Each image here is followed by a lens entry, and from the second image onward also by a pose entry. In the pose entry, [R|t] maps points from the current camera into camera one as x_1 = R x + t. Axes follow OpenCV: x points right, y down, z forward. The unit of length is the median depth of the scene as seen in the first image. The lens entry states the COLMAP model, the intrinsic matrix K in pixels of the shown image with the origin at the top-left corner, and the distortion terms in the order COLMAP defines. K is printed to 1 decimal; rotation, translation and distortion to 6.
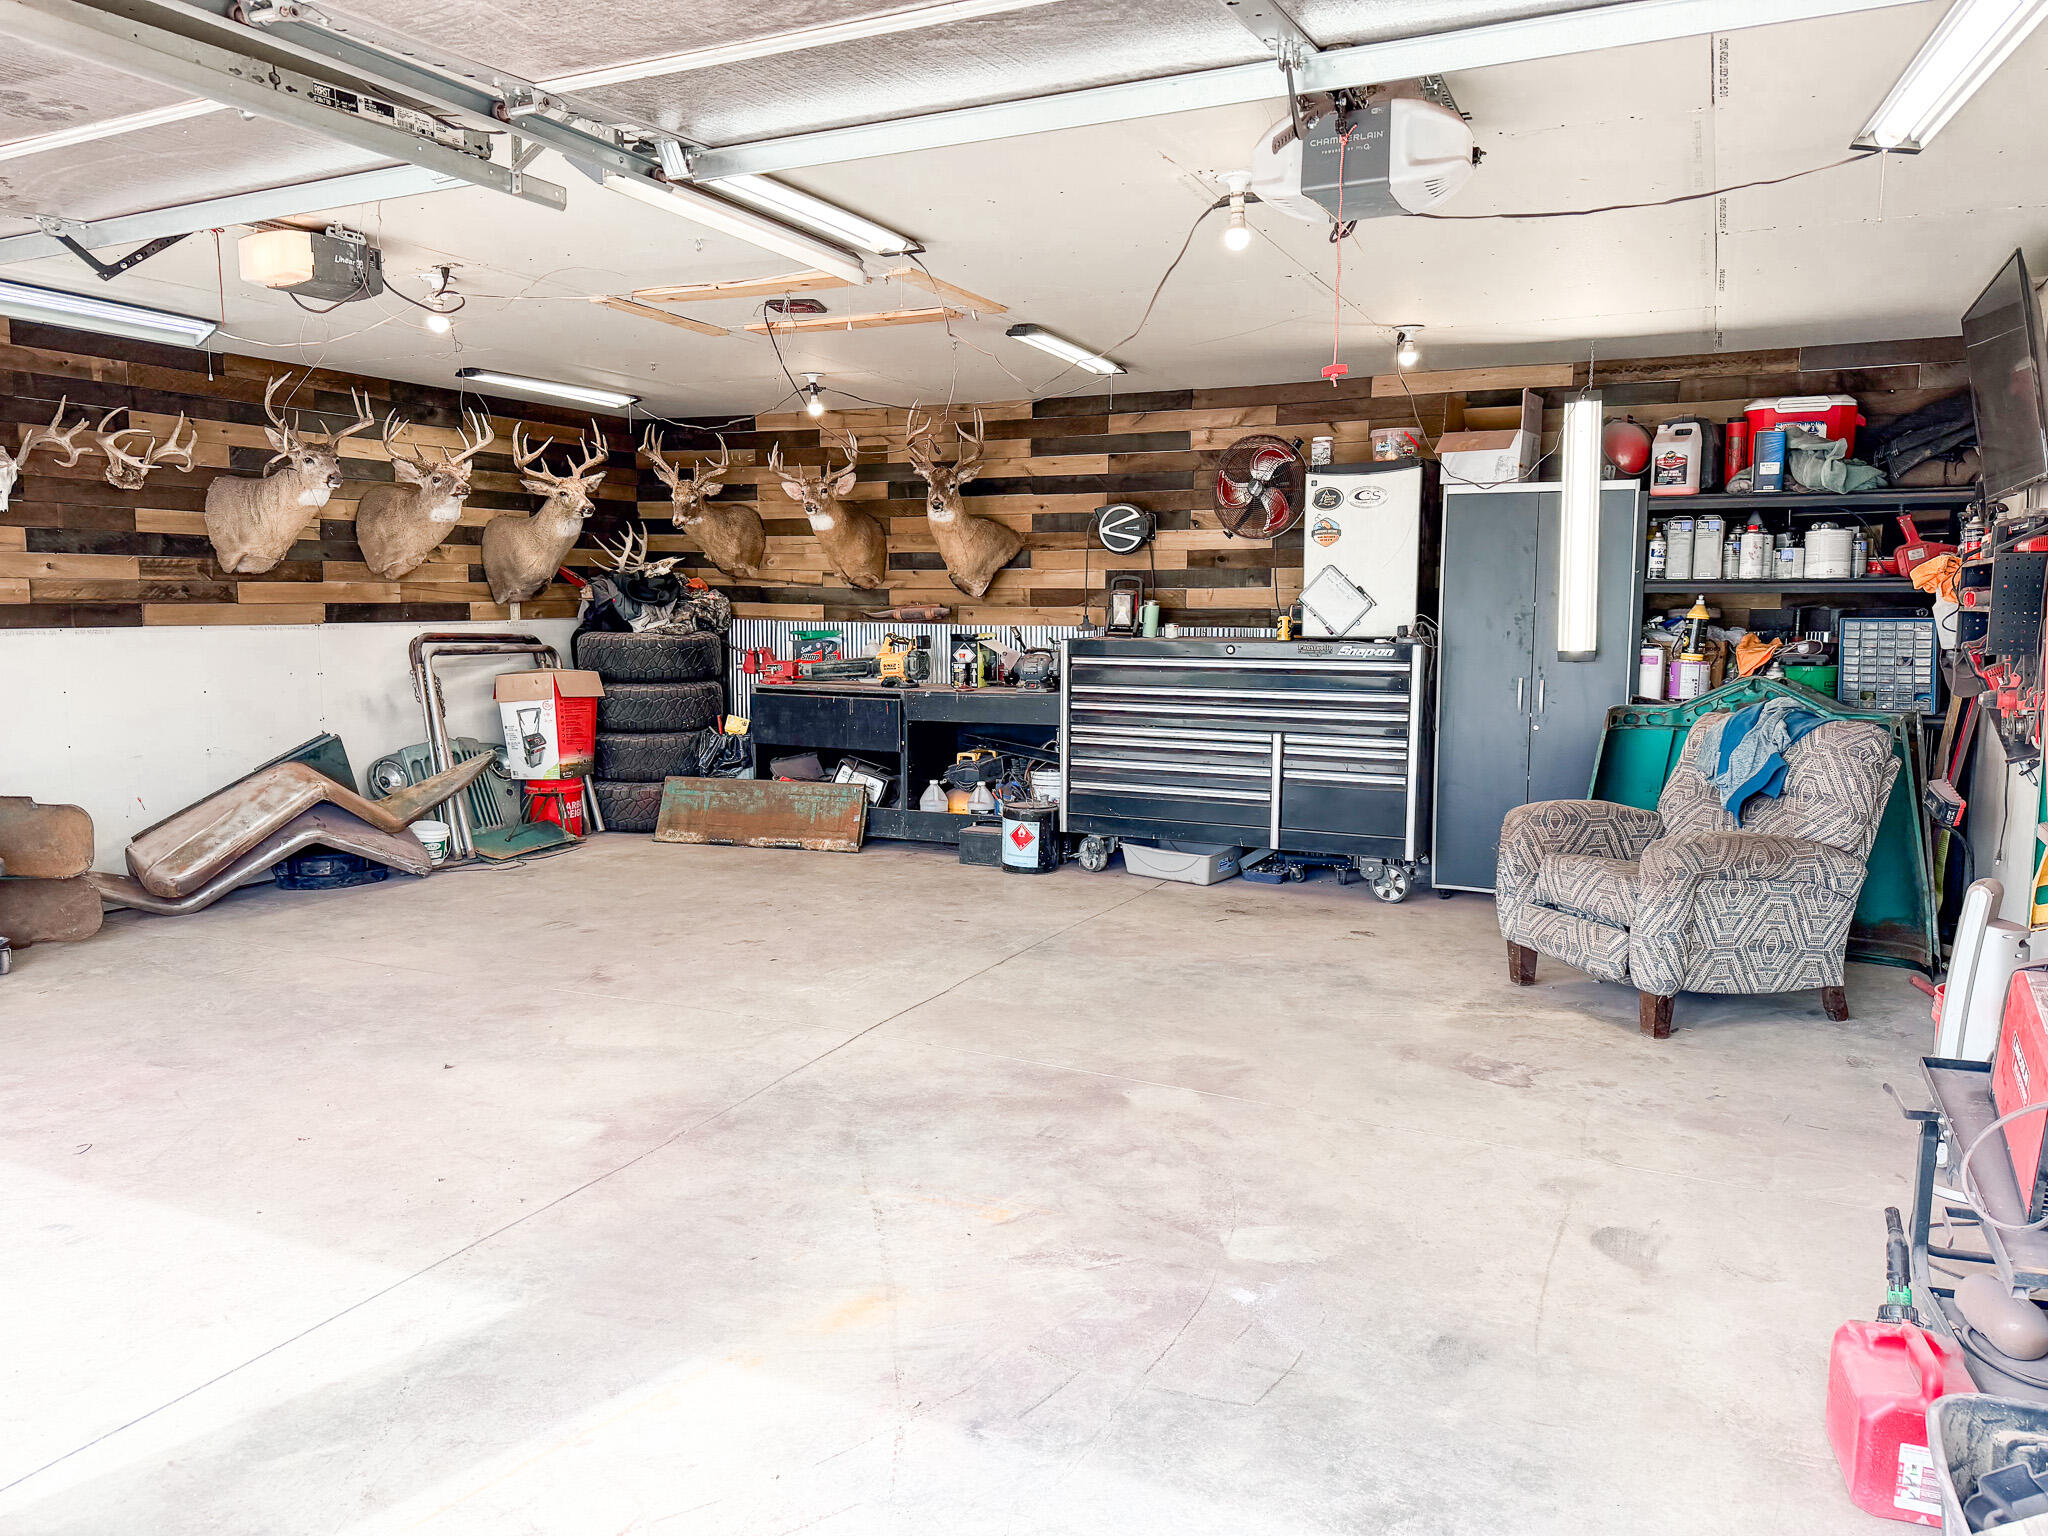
lens RADIAL K [[1423.9, 0, 1024.0], [0, 1423.9, 768.0], [0, 0, 1]] dist [0.156807, -0.274983]
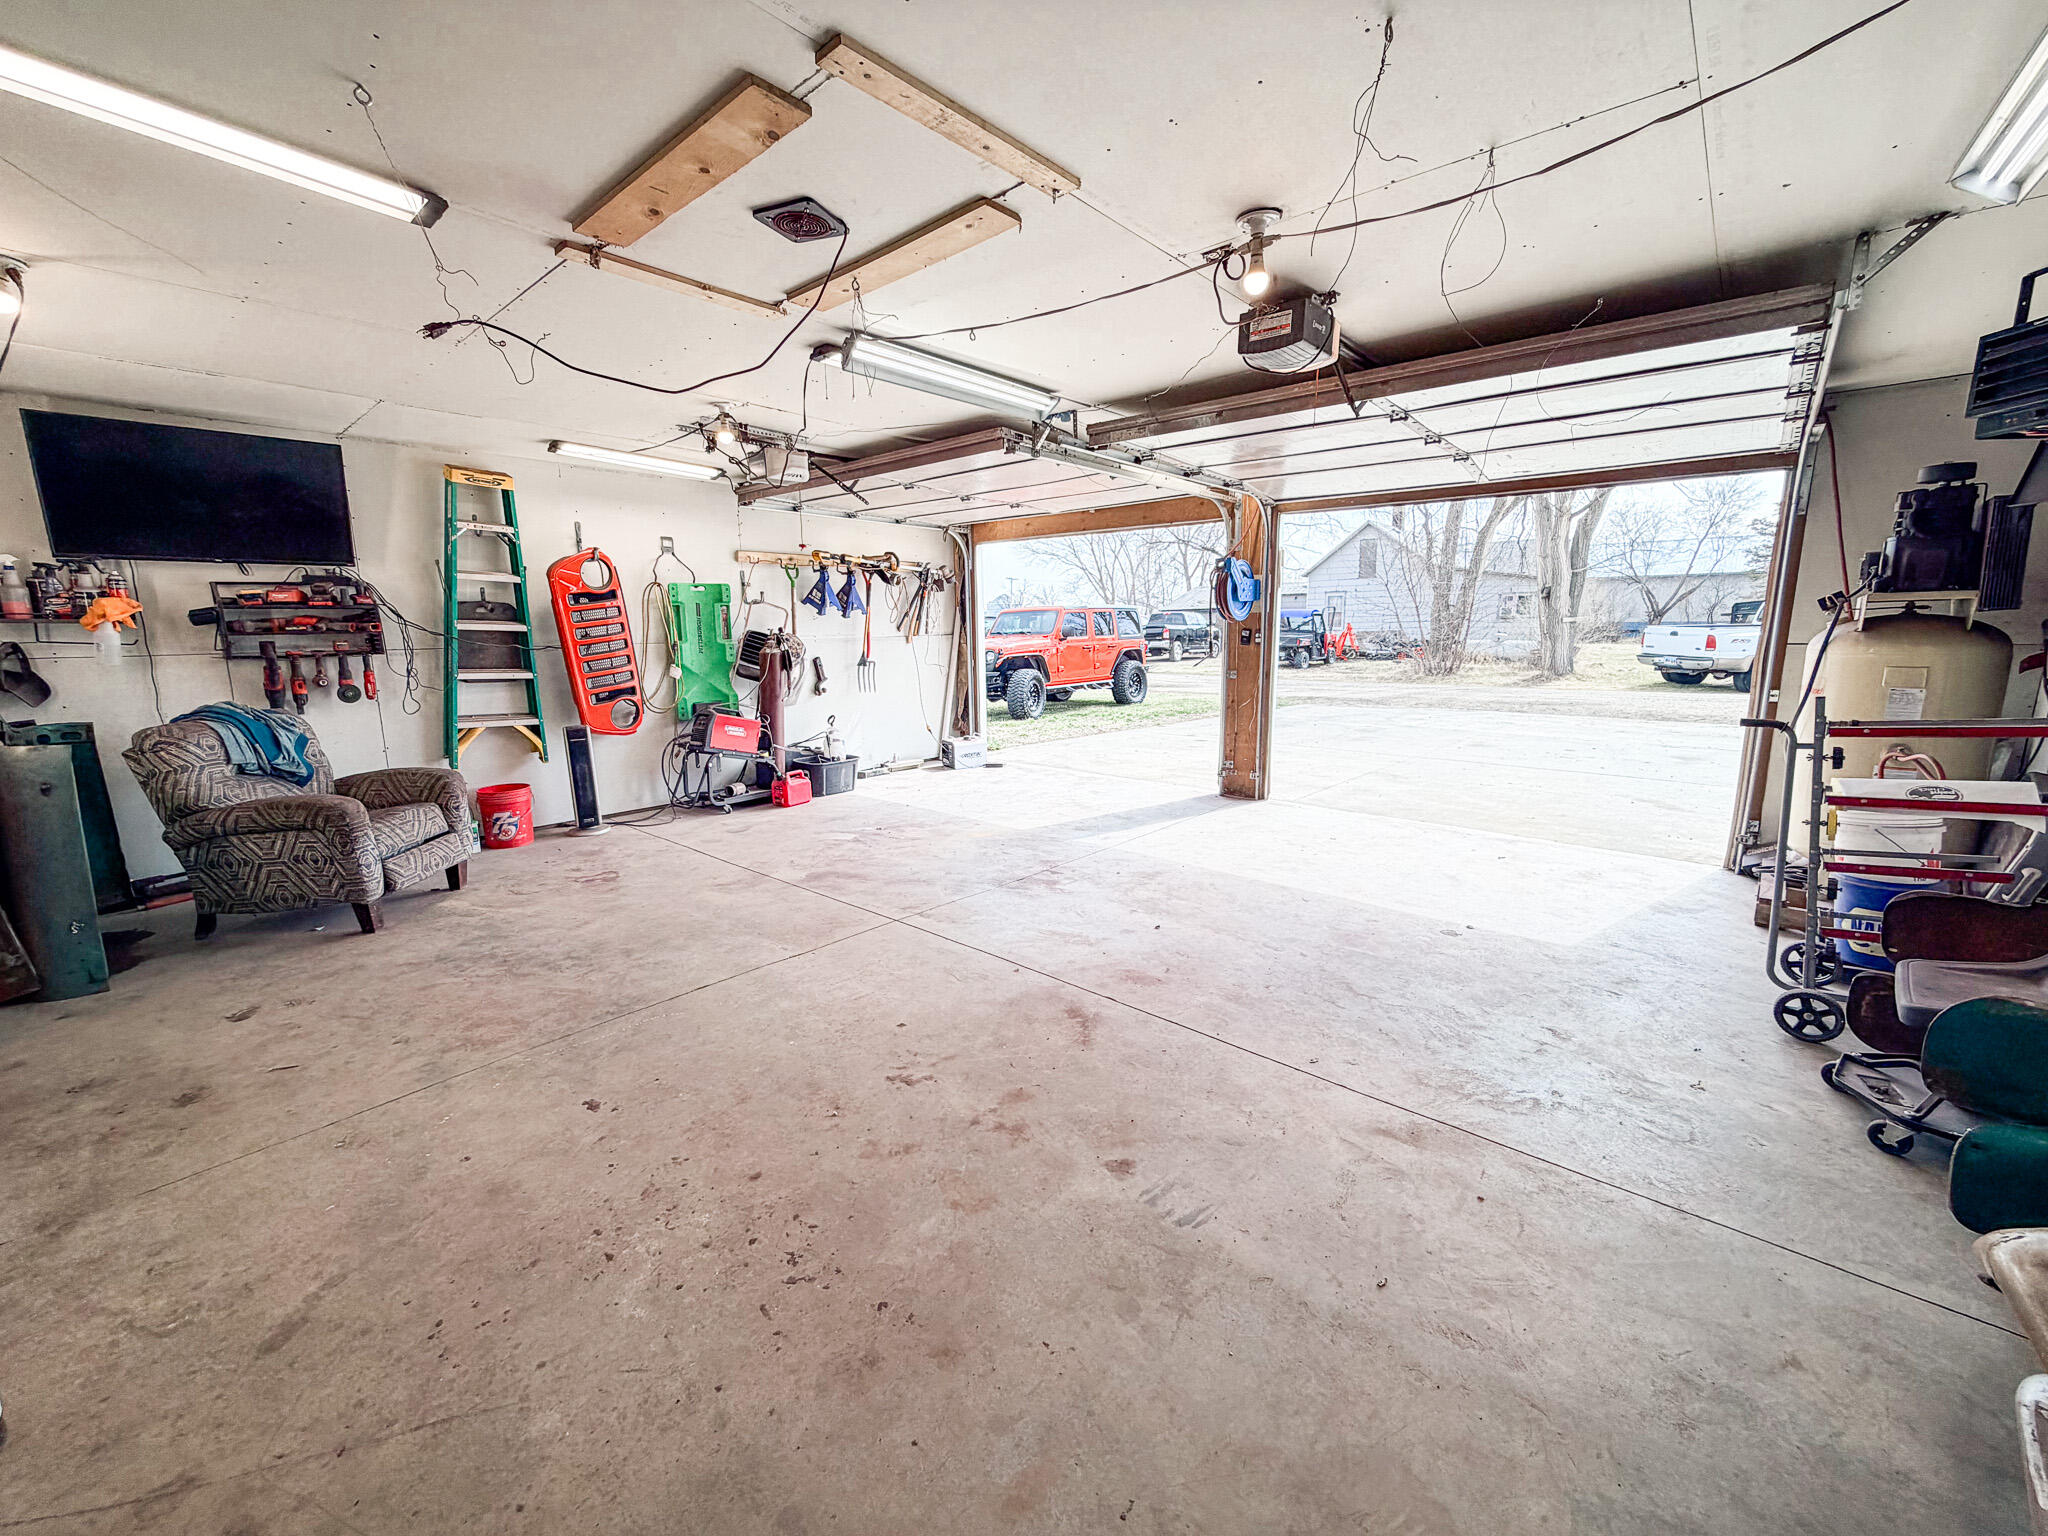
lens RADIAL K [[817.2, 0, 1020.7], [0, 817.2, 762.2], [0, 0, 1]] dist [-0.001181, 0.000857]
pose [[-0.962106, -0.044890, 0.268956, -0.315716], [0.034411, 0.958482, 0.283069, -0.143284], [-0.270497, 0.281598, -0.920616, 1.171614]]
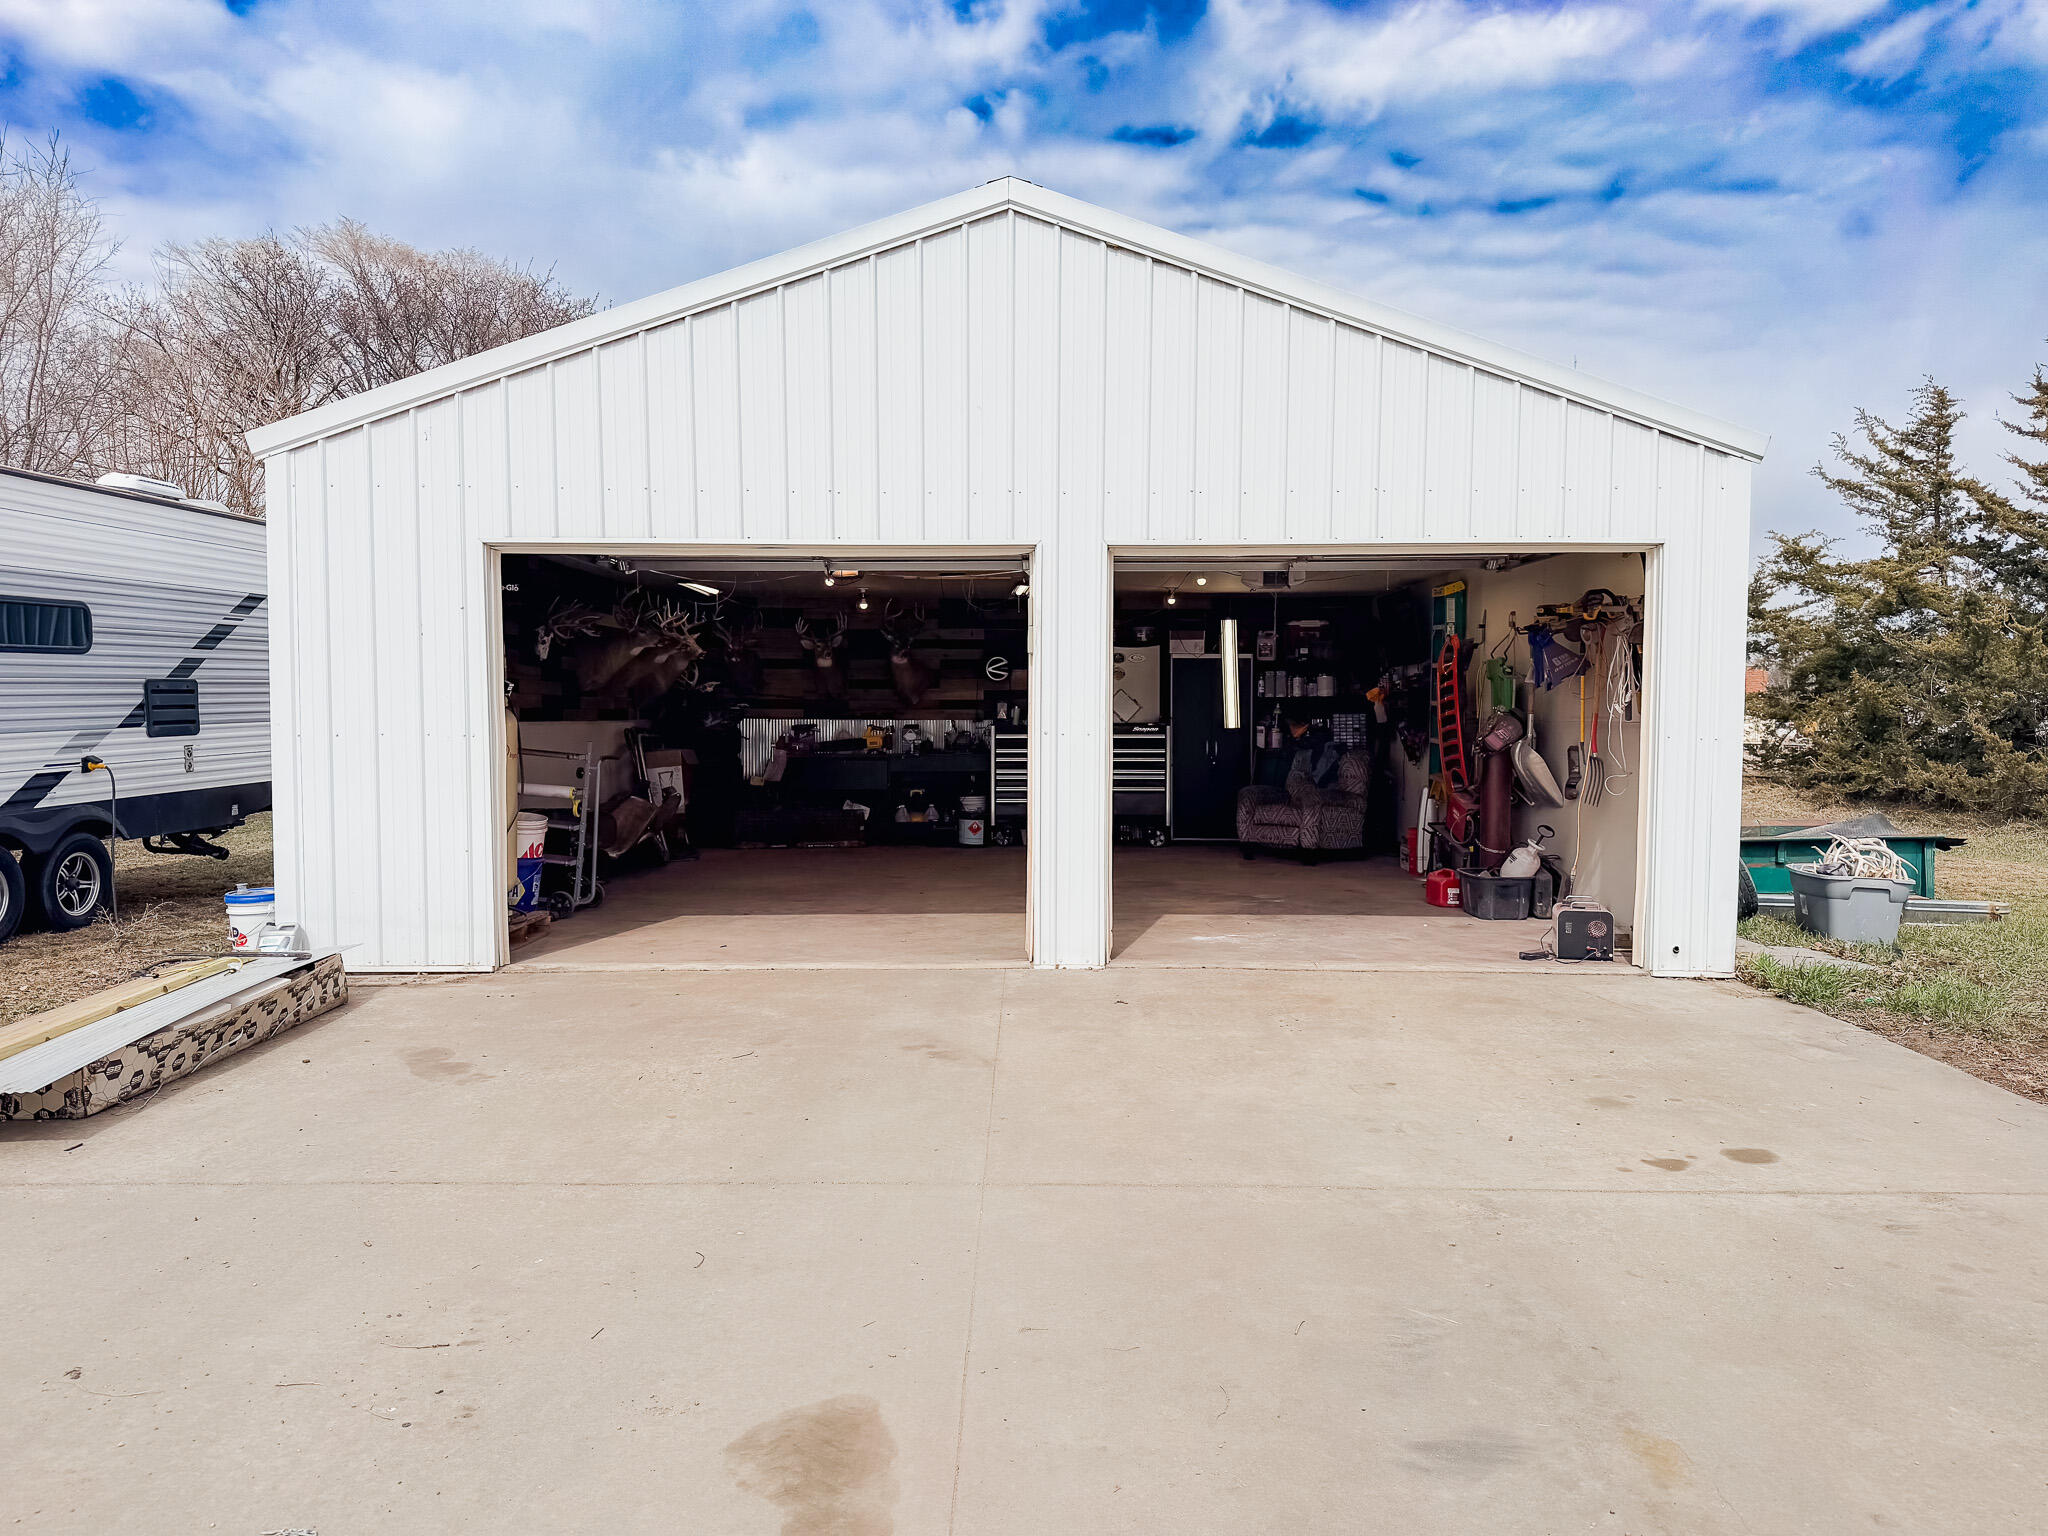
lens RADIAL K [[1428.2, 0, 1033.8], [0, 1428.2, 773.7], [0, 0, 1]] dist [0.079117, -0.115177]
pose [[0.901385, -0.022680, 0.432424, -0.822244], [0.054647, 0.996601, -0.061640, 0.106041], [-0.429557, 0.079192, 0.899561, -0.828709]]
